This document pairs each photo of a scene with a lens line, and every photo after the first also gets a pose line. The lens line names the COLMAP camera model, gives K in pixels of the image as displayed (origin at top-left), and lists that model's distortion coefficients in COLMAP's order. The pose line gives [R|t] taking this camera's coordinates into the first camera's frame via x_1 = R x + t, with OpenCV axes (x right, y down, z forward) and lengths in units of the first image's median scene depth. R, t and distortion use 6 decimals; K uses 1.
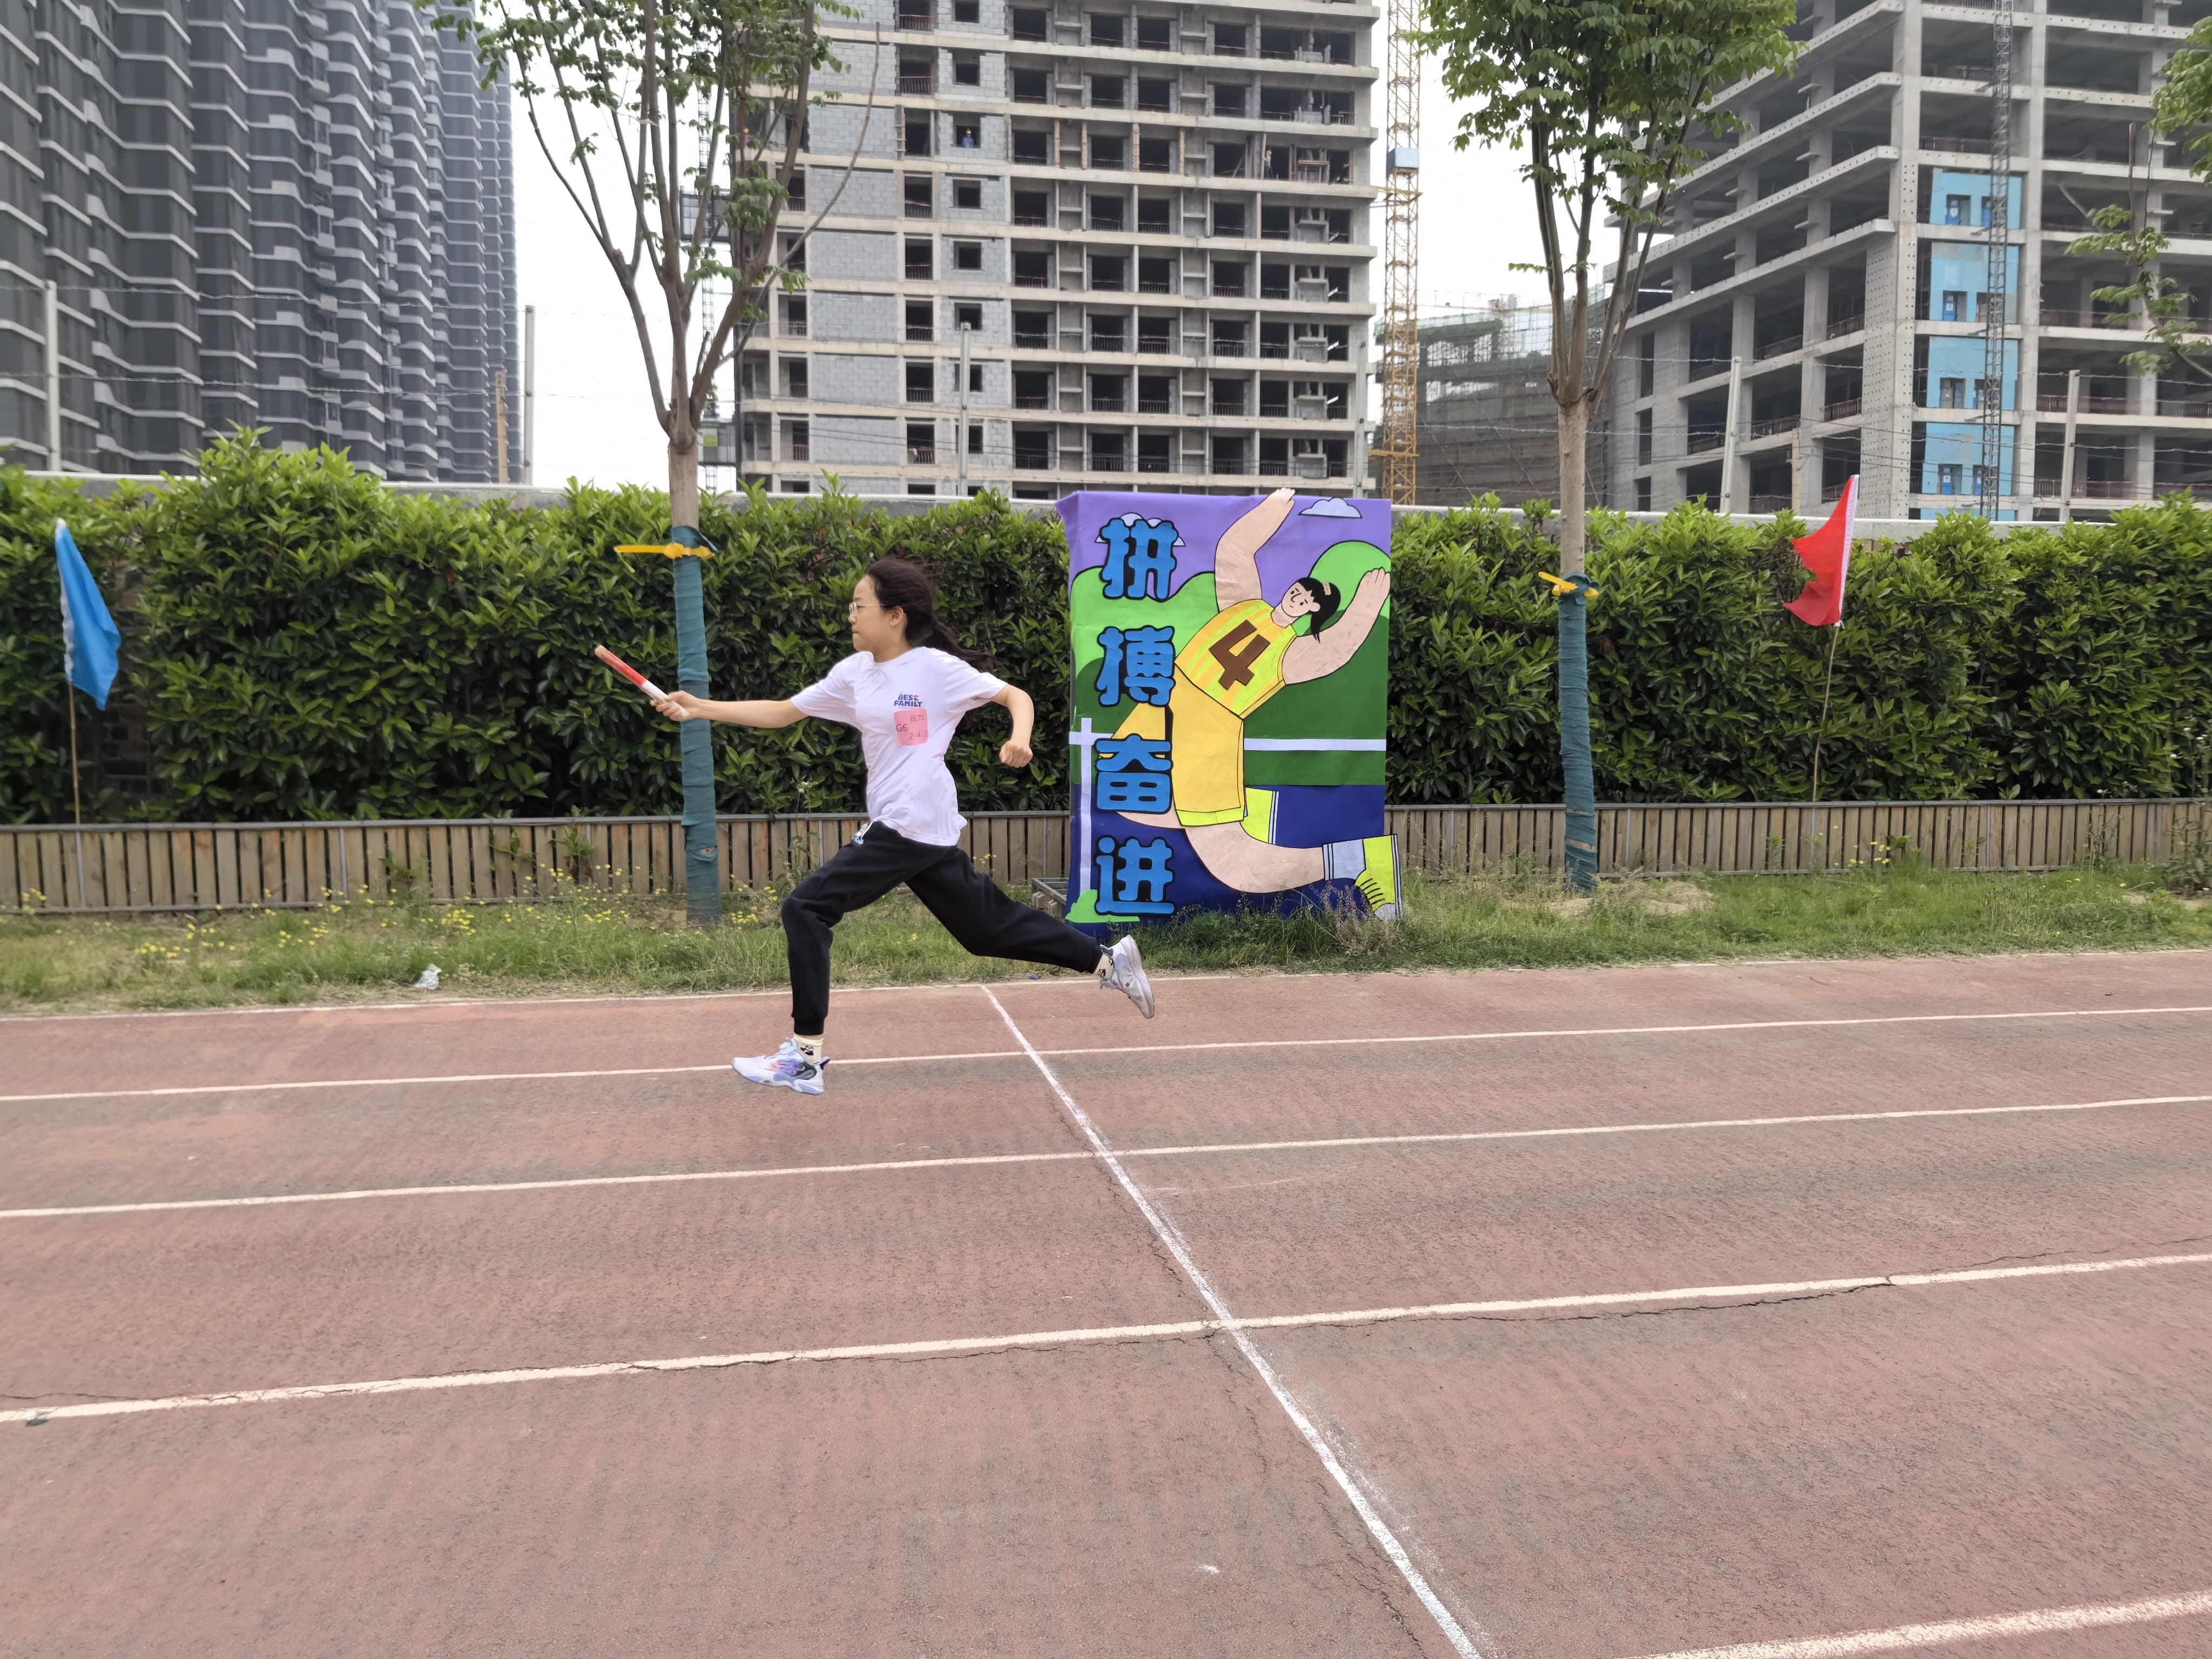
lens RADIAL K [[1705.3, 0, 1105.4], [0, 1705.3, 828.1], [0, 0, 1]] dist [0.017159, -0.017112]
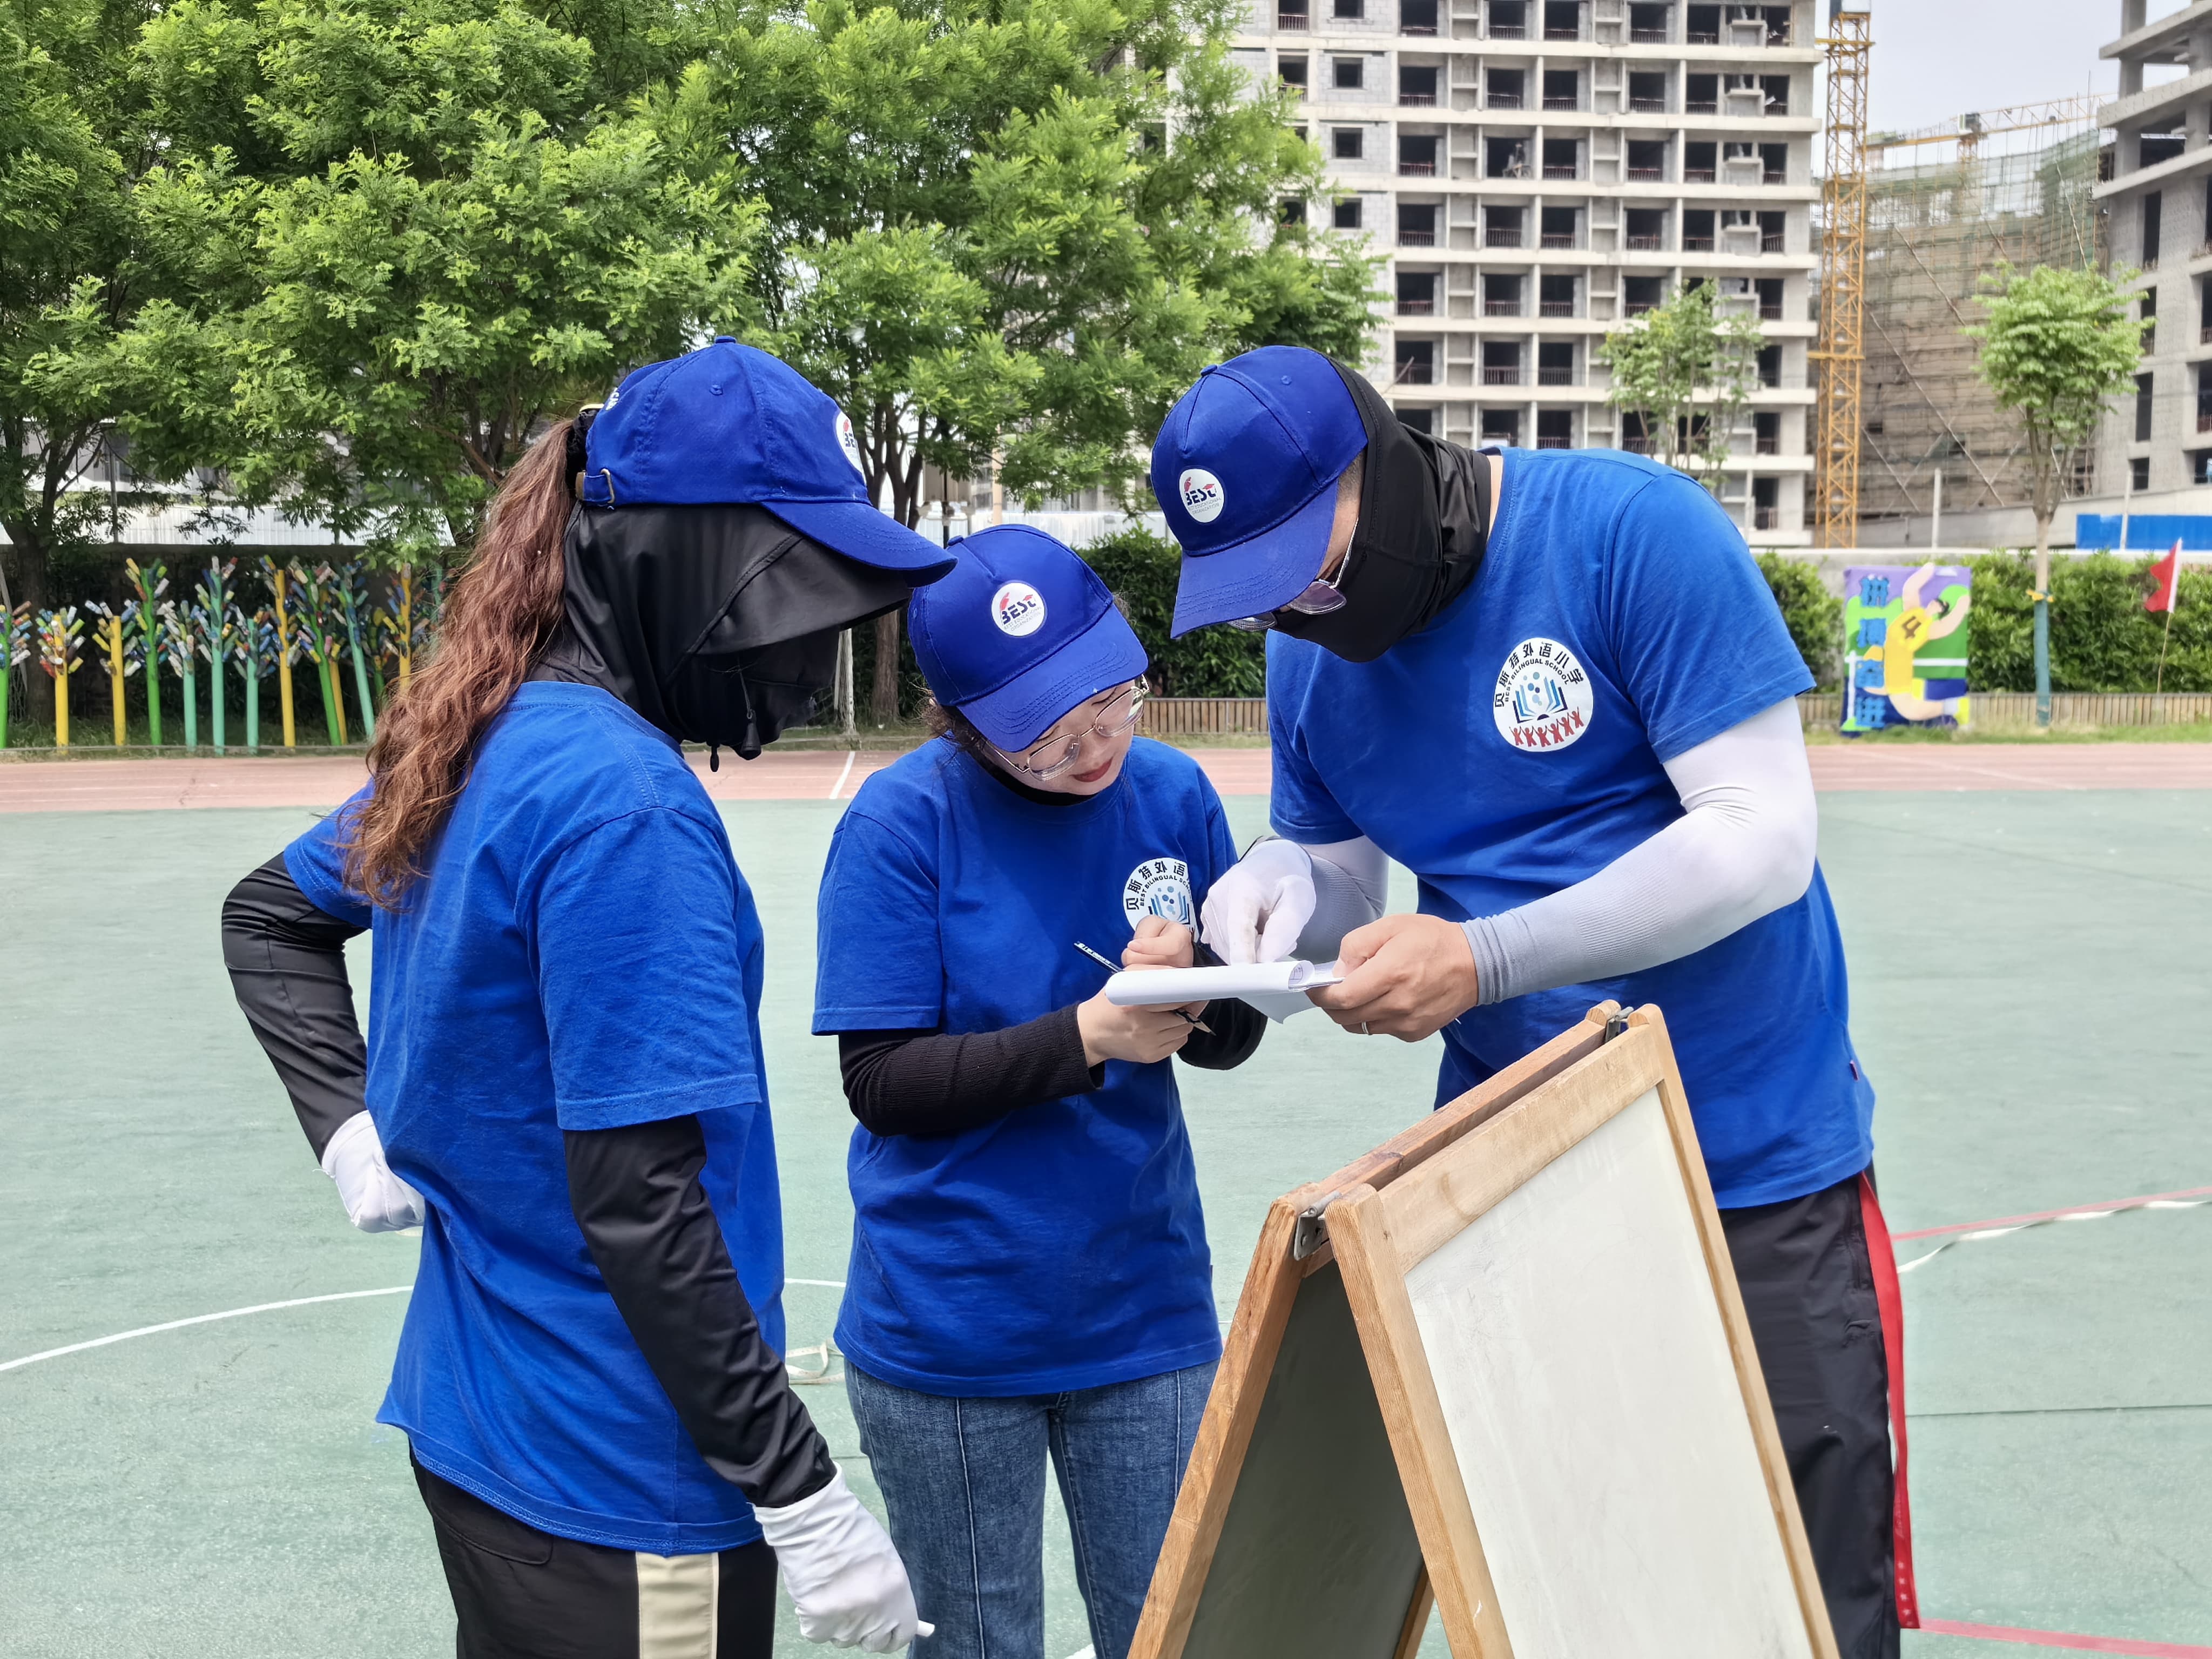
lens RADIAL K [[2399.9, 0, 1175.7], [0, 2399.9, 891.2], [0, 0, 1]] dist [0.008986, 0.000000]
pose [[0.996664, 0.008110, -0.081213, -0.064738], [-0.006158, 0.999687, 0.024262, 0.019204], [0.081384, -0.023681, 0.996401, -0.242113]]
